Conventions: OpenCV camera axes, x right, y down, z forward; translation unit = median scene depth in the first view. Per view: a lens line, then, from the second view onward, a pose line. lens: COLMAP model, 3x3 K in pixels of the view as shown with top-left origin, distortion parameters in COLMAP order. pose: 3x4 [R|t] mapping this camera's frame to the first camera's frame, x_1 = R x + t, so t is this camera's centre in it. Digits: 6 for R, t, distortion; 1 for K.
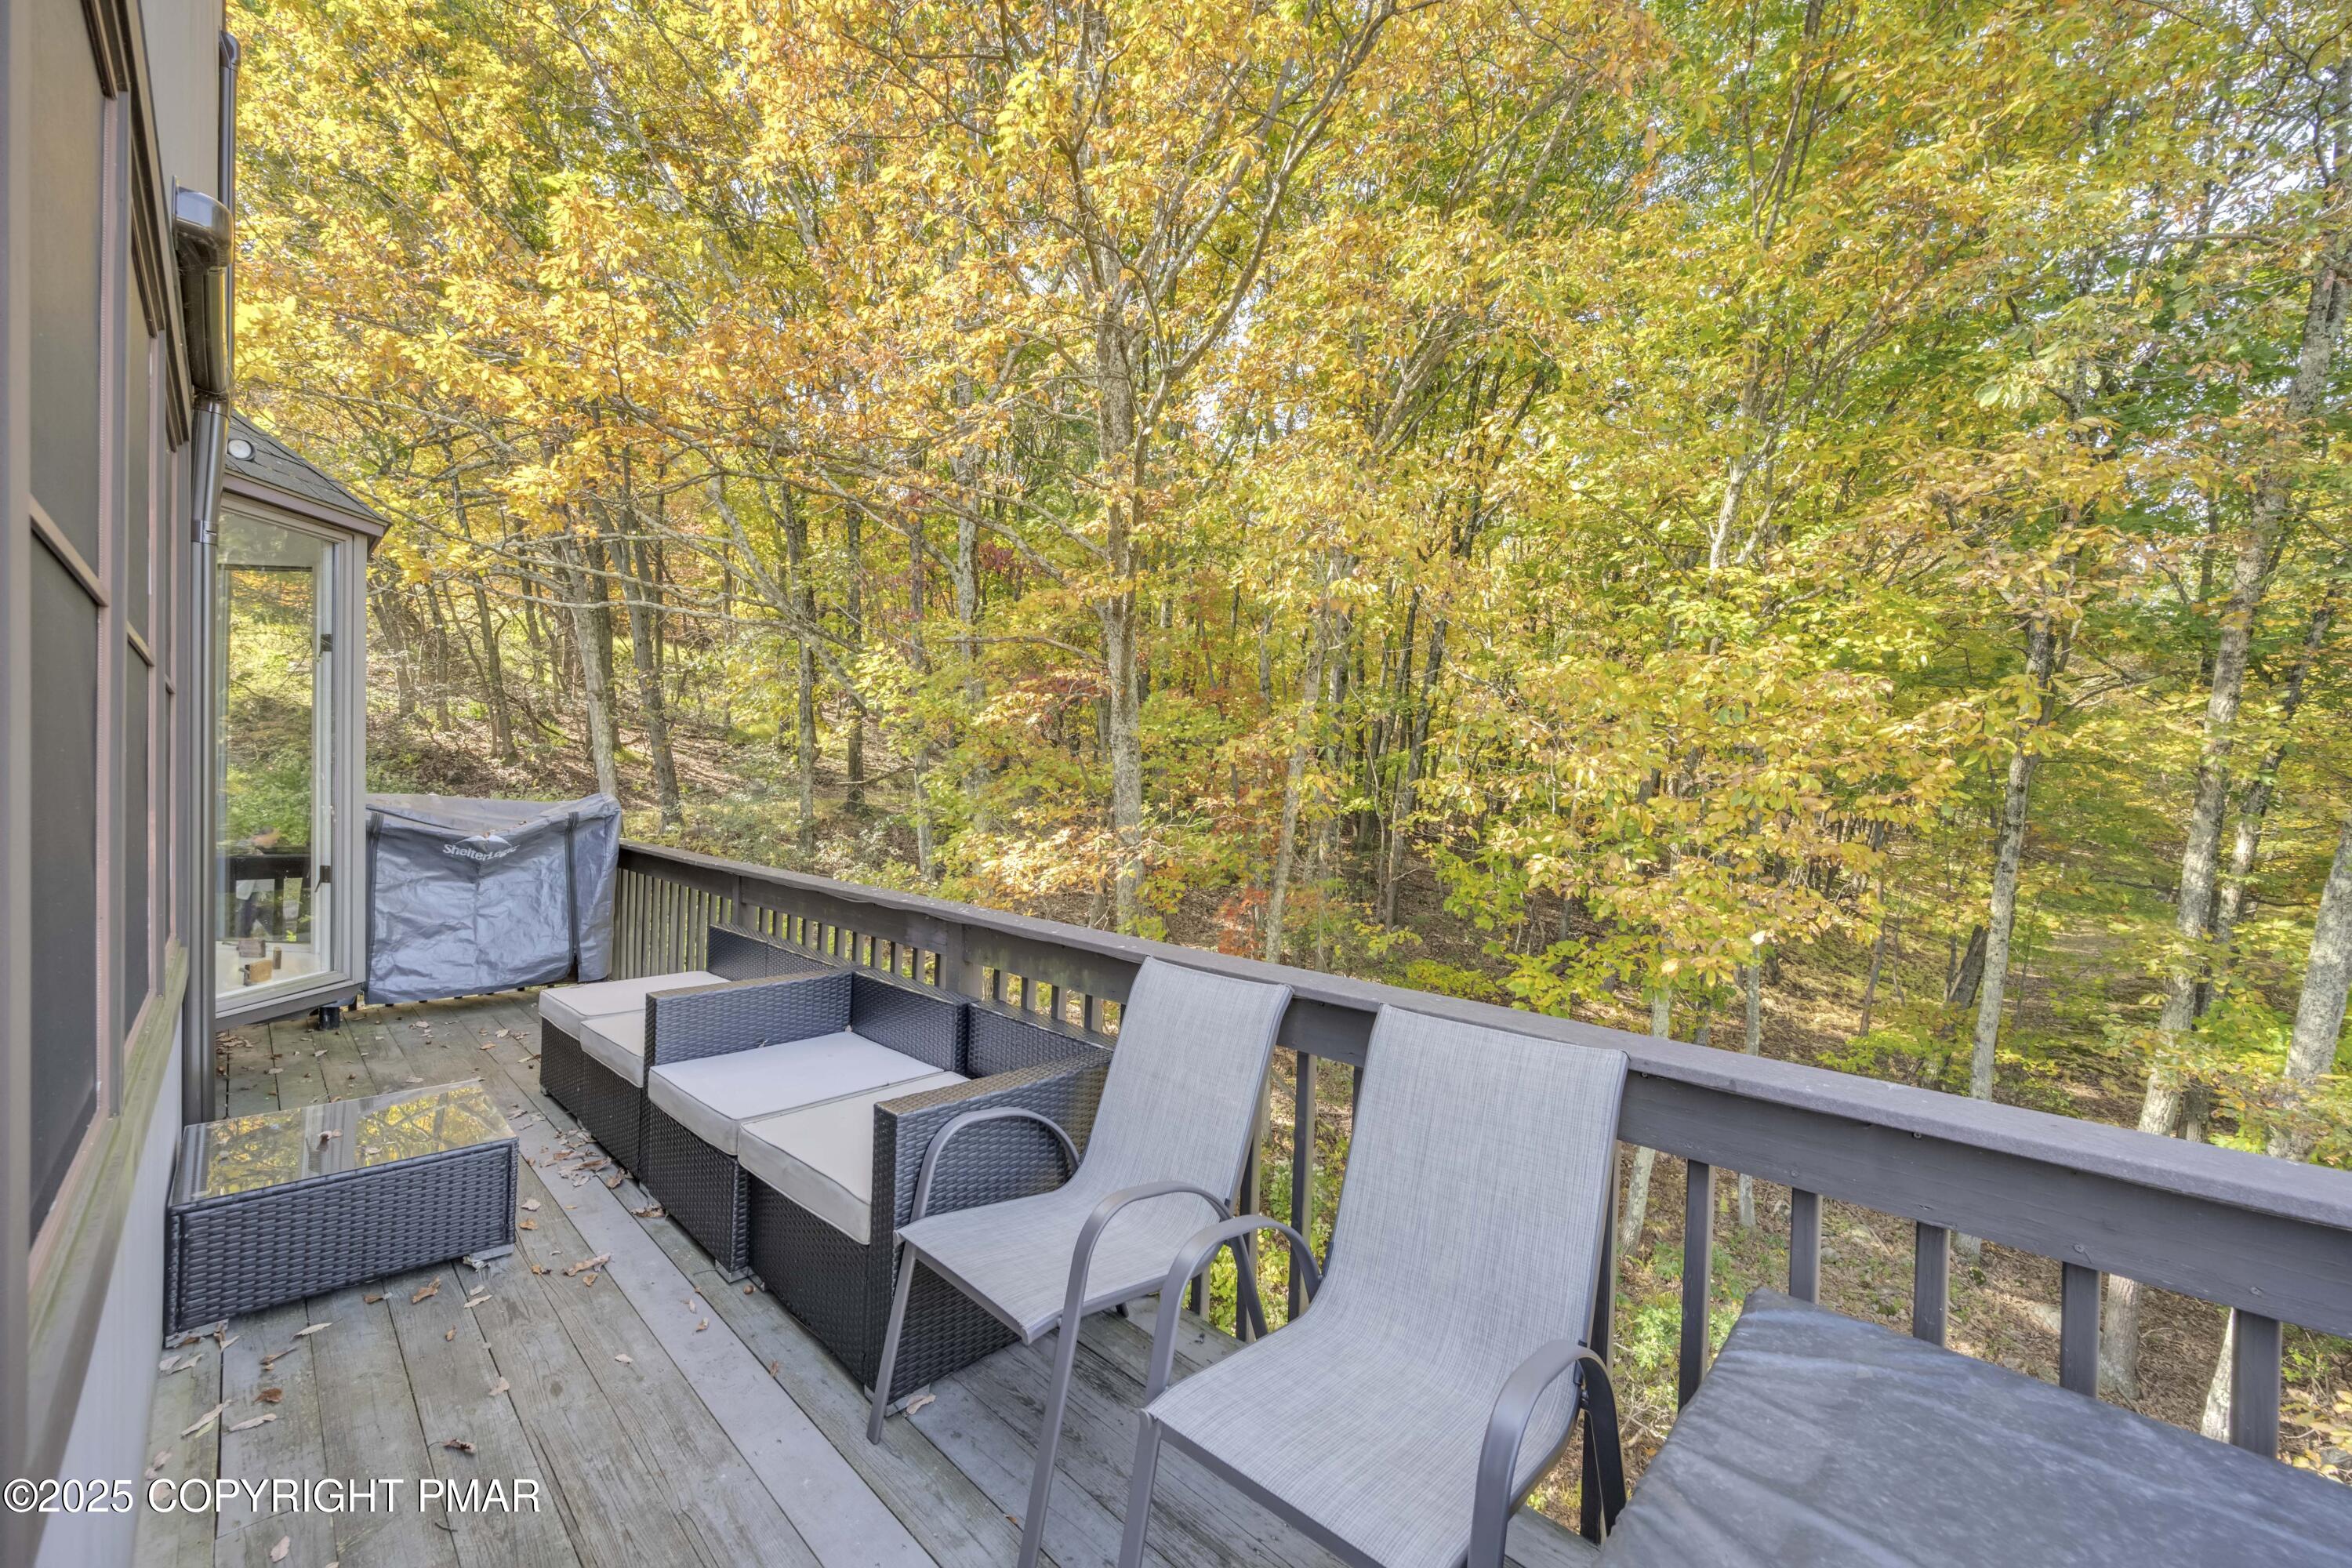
lens RADIAL K [[914.1, 0, 1184.5], [0, 914.1, 780.3], [0, 0, 1]] dist [-0.000495, -0.000162]
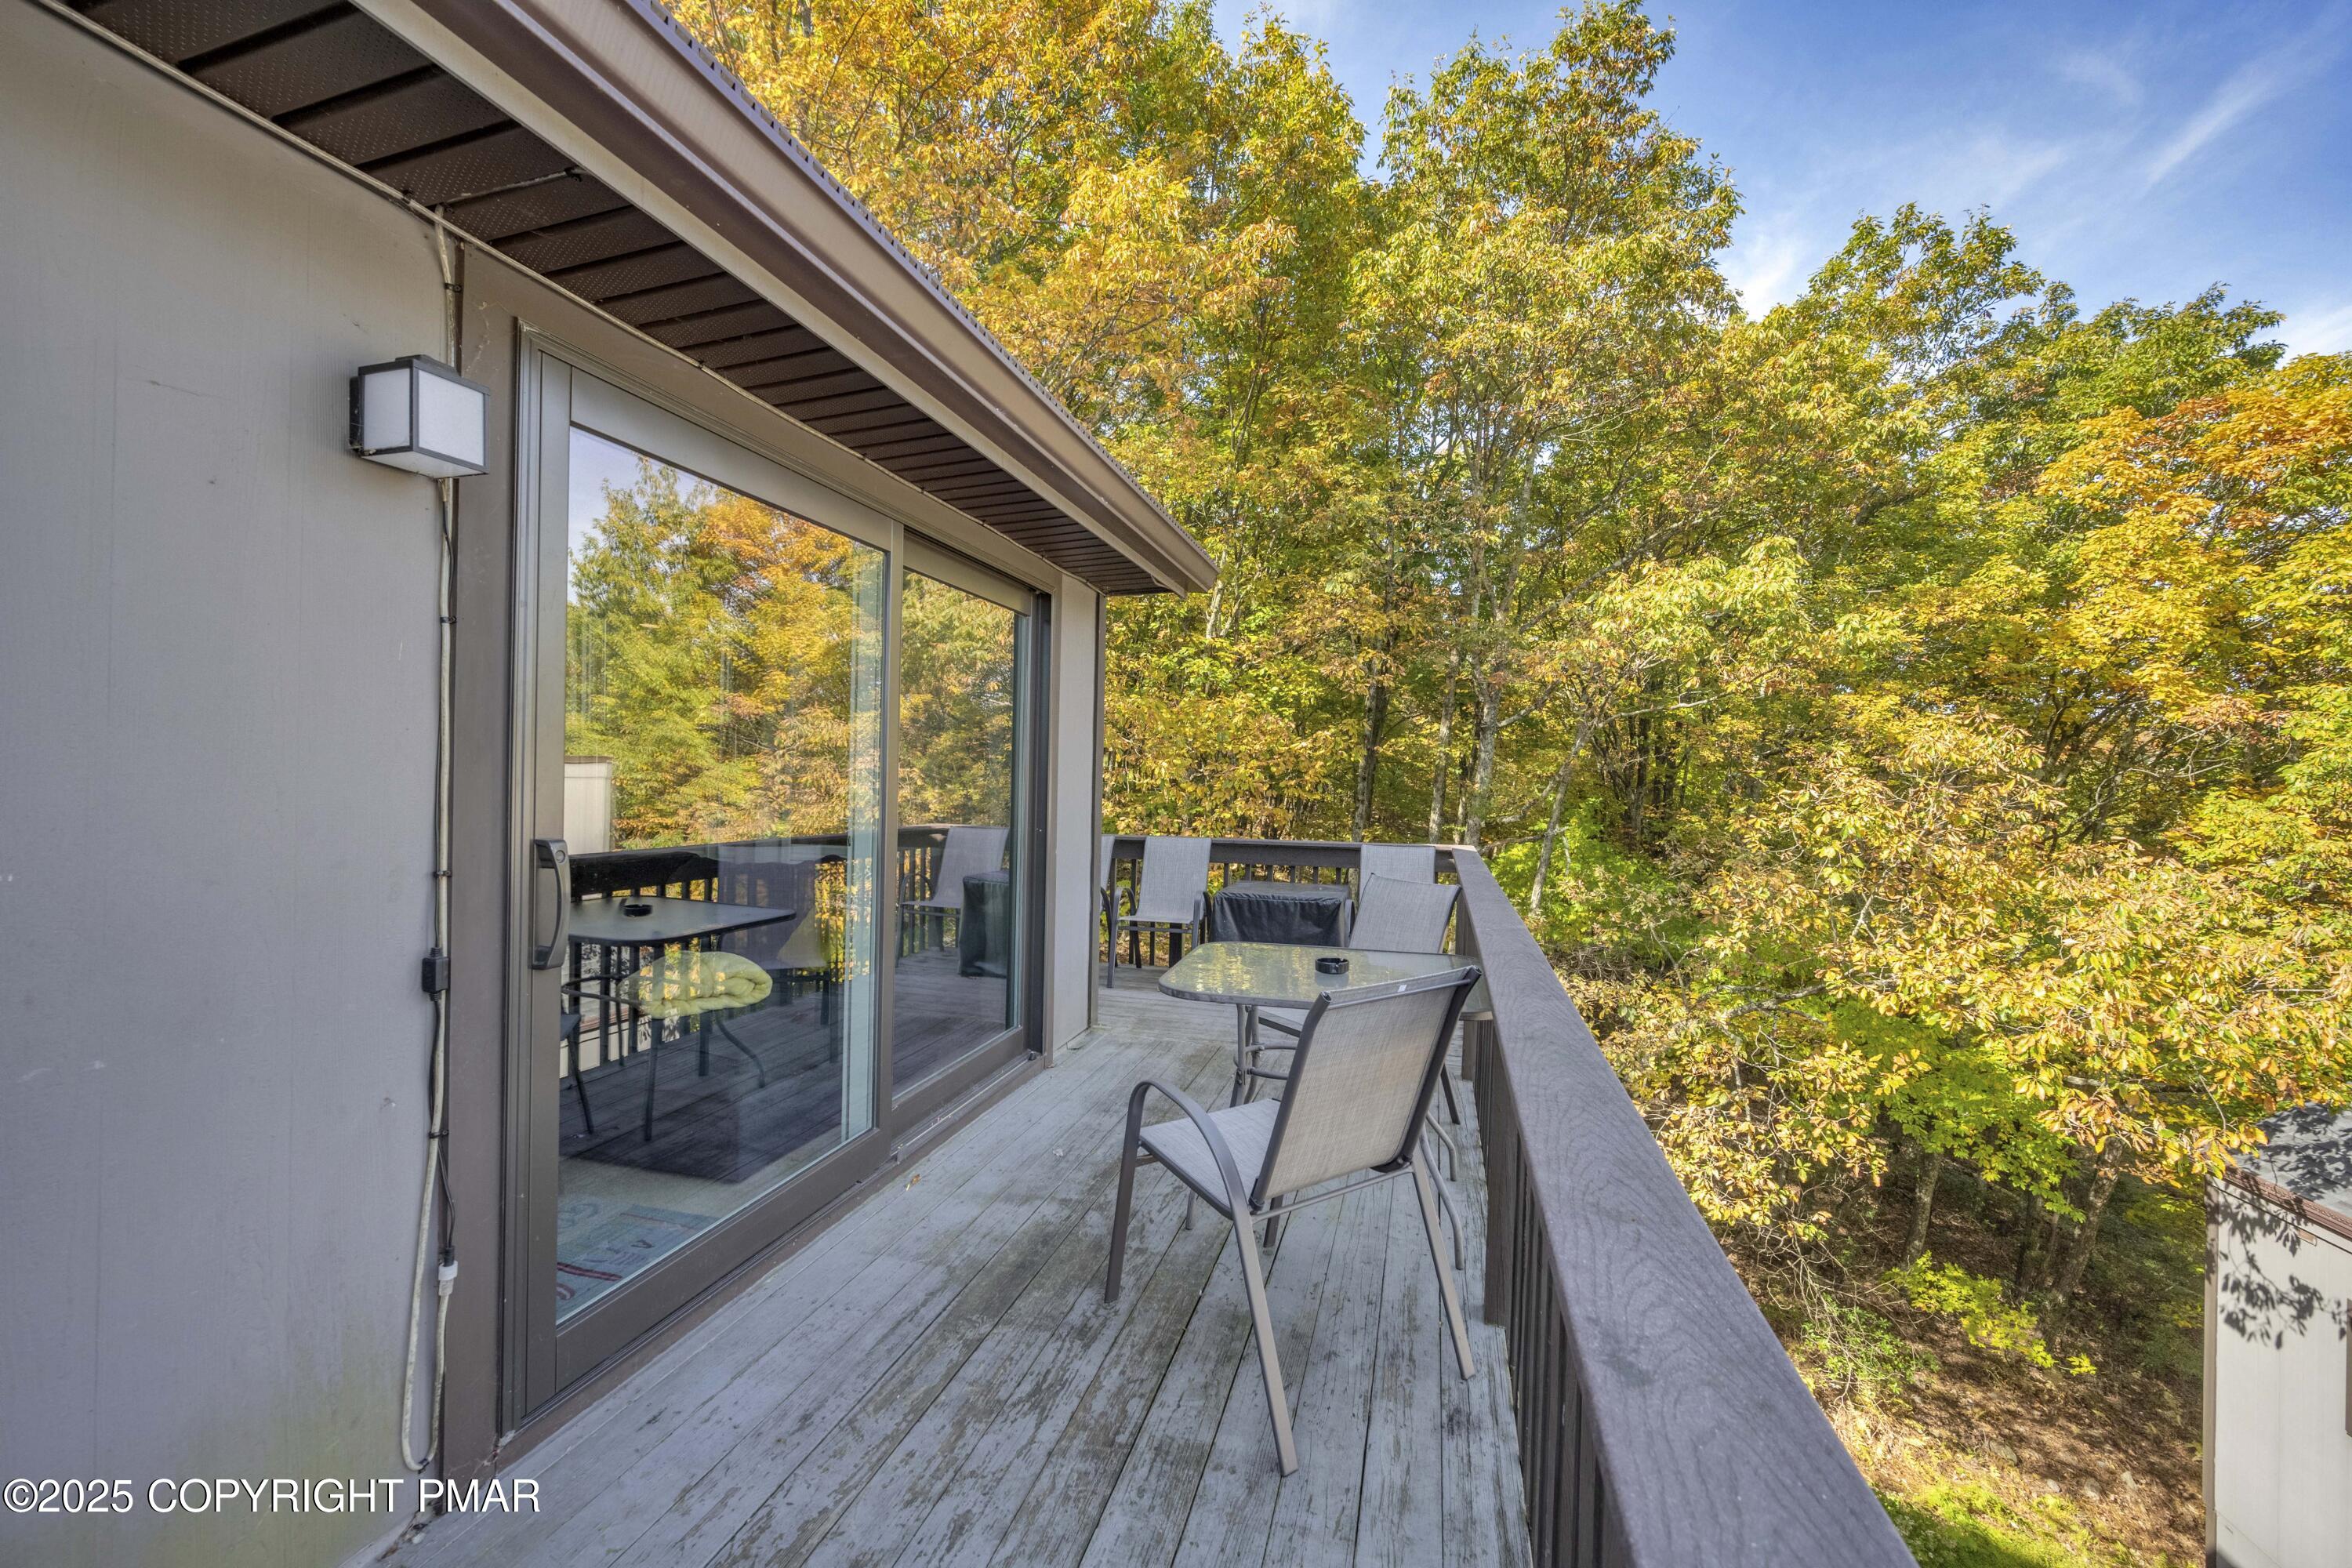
lens RADIAL K [[914.1, 0, 1173.4], [0, 914.1, 780.6], [0, 0, 1]] dist [-0.000495, -0.000162]
pose [[0.877031, -0.002163, 0.480428, -0.436737], [-0.001167, 0.999977, 0.006632, 0.003999], [-0.480432, -0.006378, 0.877009, -0.667221]]
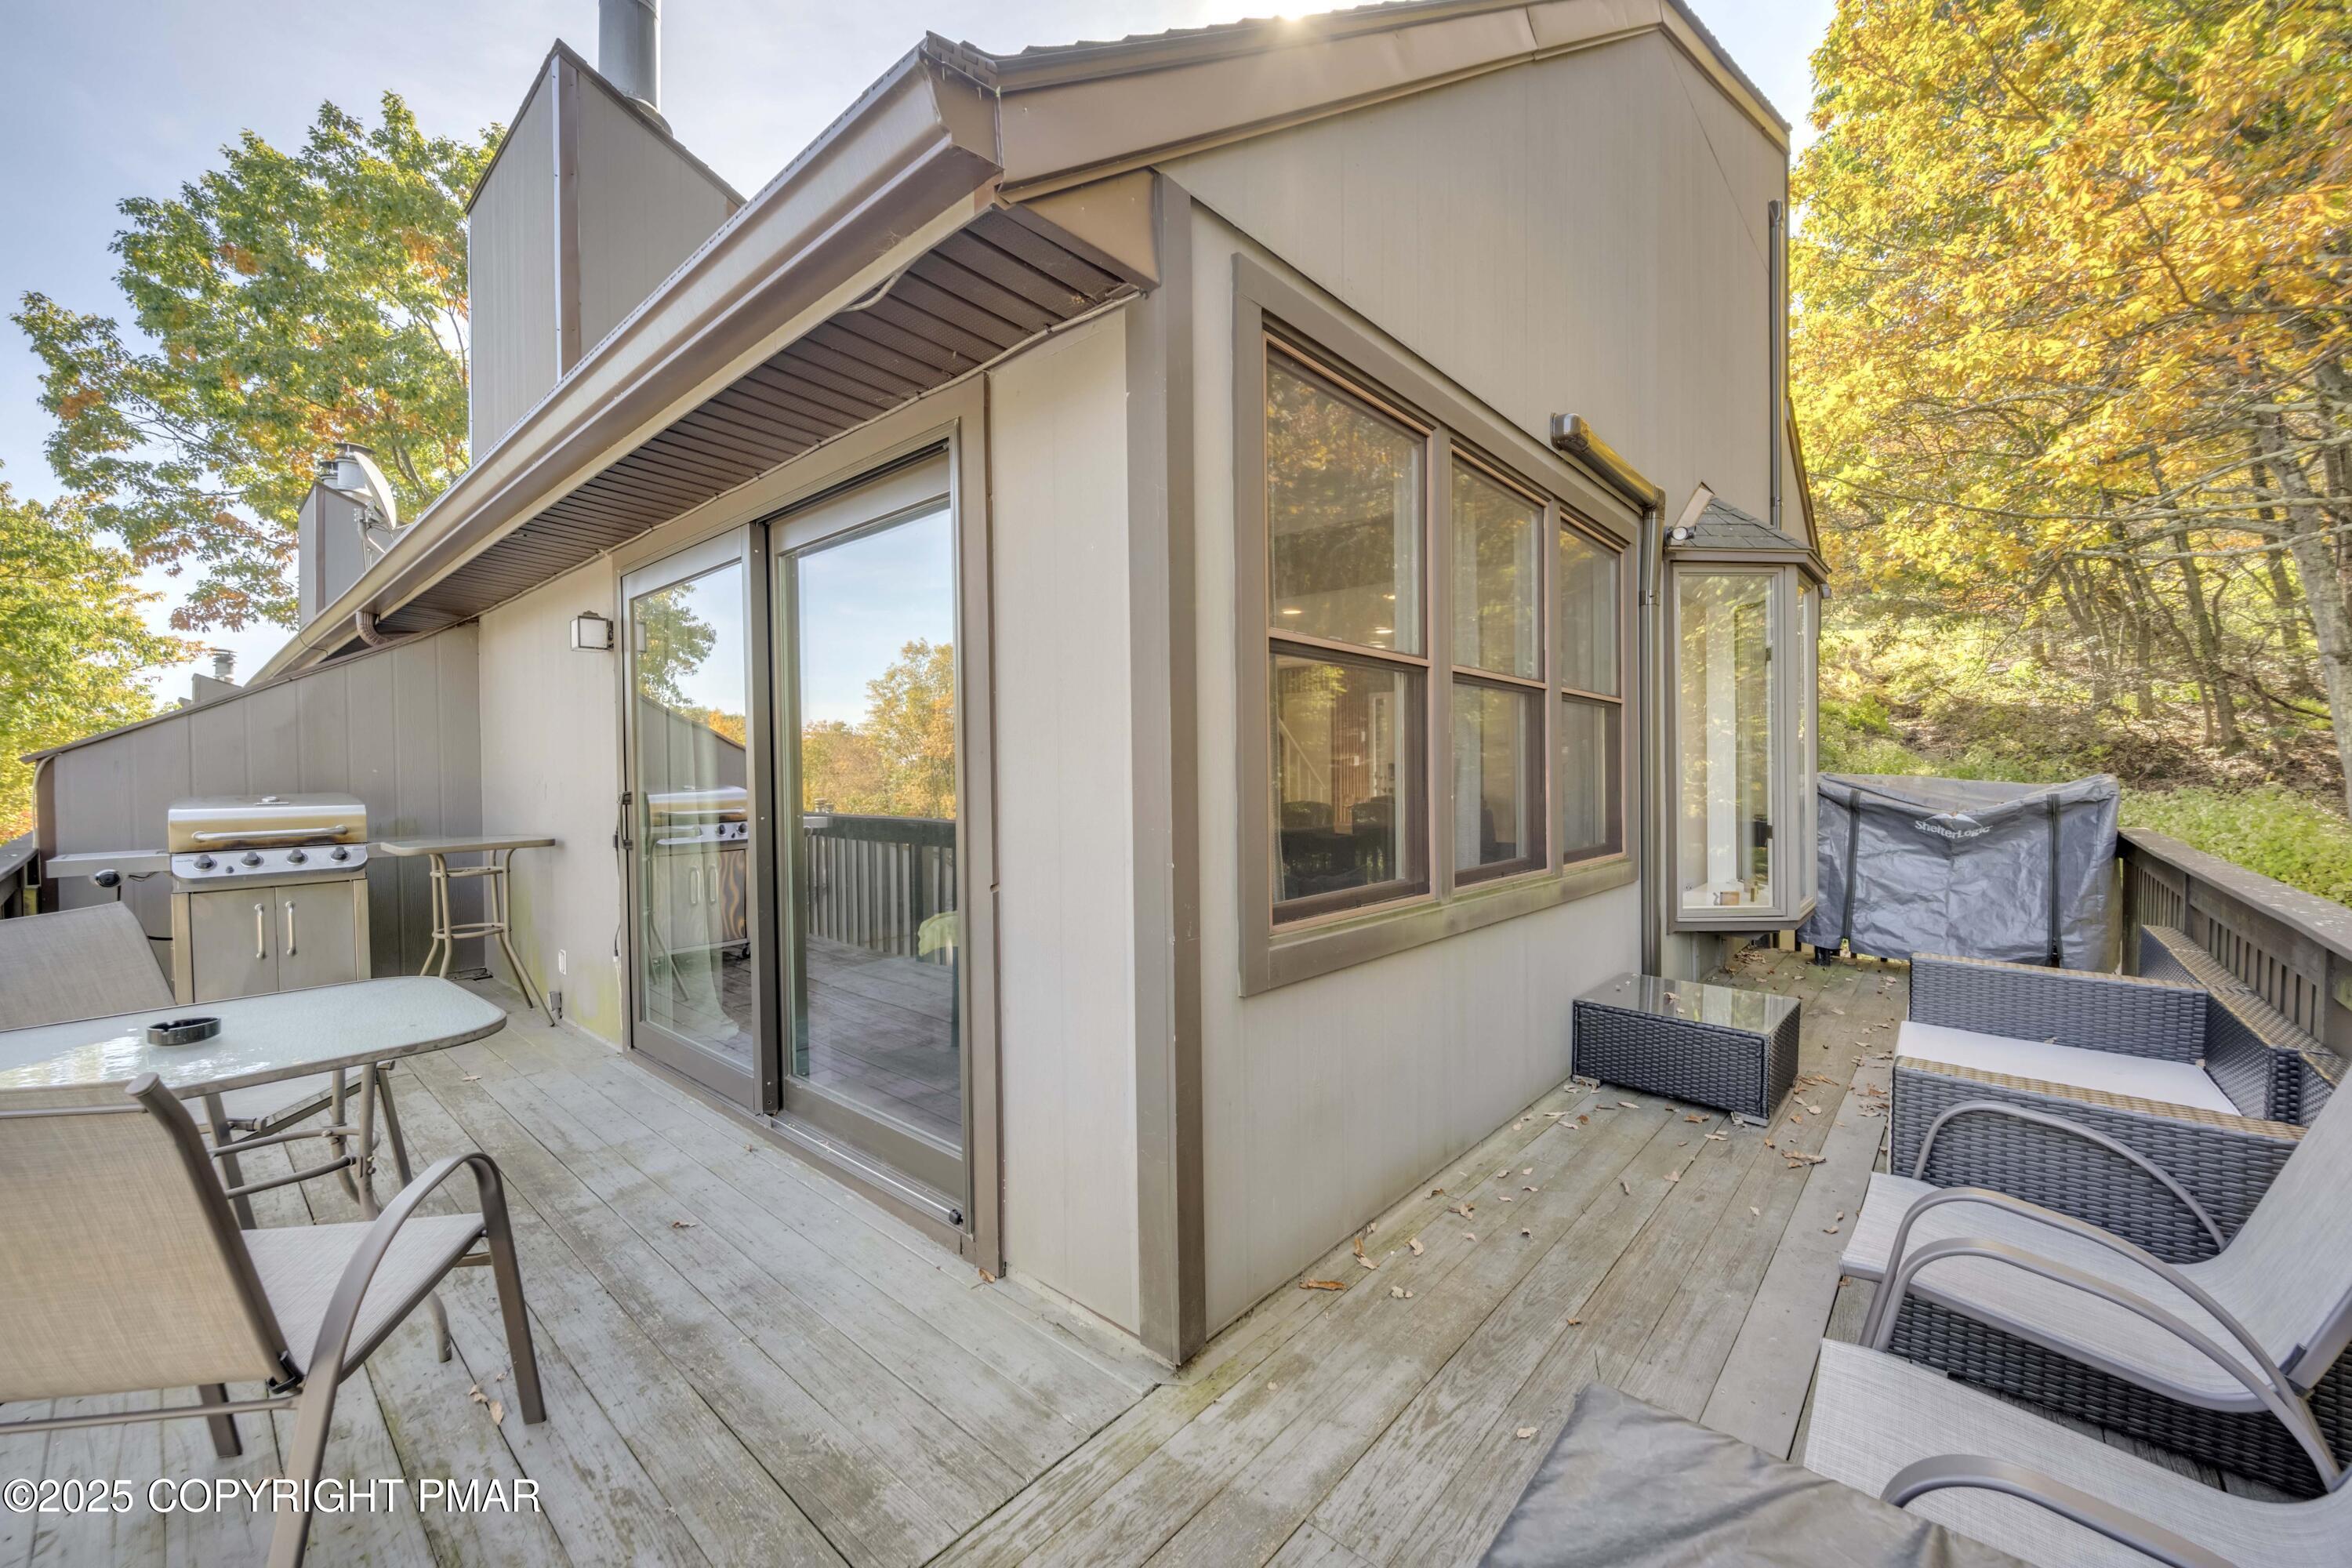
lens RADIAL K [[914.1, 0, 1172.2], [0, 914.1, 787.8], [0, 0, 1]] dist [-0.000495, -0.000162]
pose [[0.049389, 0.006783, -0.998757, 0.213762], [0.004243, 0.999966, 0.007001, 0.018301], [0.998771, -0.004583, 0.049358, 0.057580]]
